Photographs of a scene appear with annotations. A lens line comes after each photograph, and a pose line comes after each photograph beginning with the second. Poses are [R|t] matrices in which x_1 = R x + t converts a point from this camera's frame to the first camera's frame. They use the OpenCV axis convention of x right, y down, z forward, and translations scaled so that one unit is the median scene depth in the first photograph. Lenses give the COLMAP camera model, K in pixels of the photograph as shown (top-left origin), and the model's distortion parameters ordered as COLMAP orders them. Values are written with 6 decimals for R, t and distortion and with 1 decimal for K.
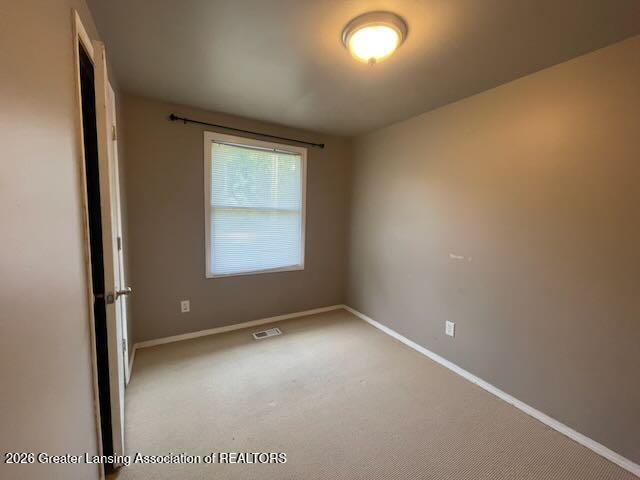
lens RADIAL K [[259.9, 0, 319.4], [0, 259.9, 236.6], [0, 0, 1]] dist [-0.000678, -0.000239]
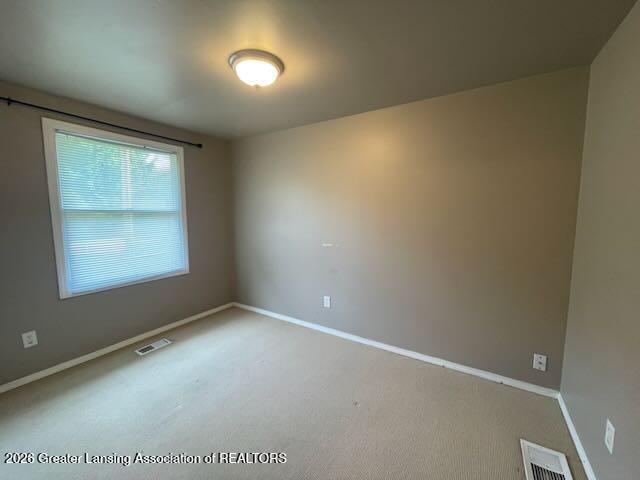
lens RADIAL K [[259.9, 0, 319.4], [0, 259.9, 236.6], [0, 0, 1]] dist [-0.000678, -0.000239]
pose [[0.886823, -0.075445, 0.455910, -0.074588], [0.070752, 0.997118, 0.027380, -0.000106], [-0.456662, 0.007975, 0.889605, -0.098879]]
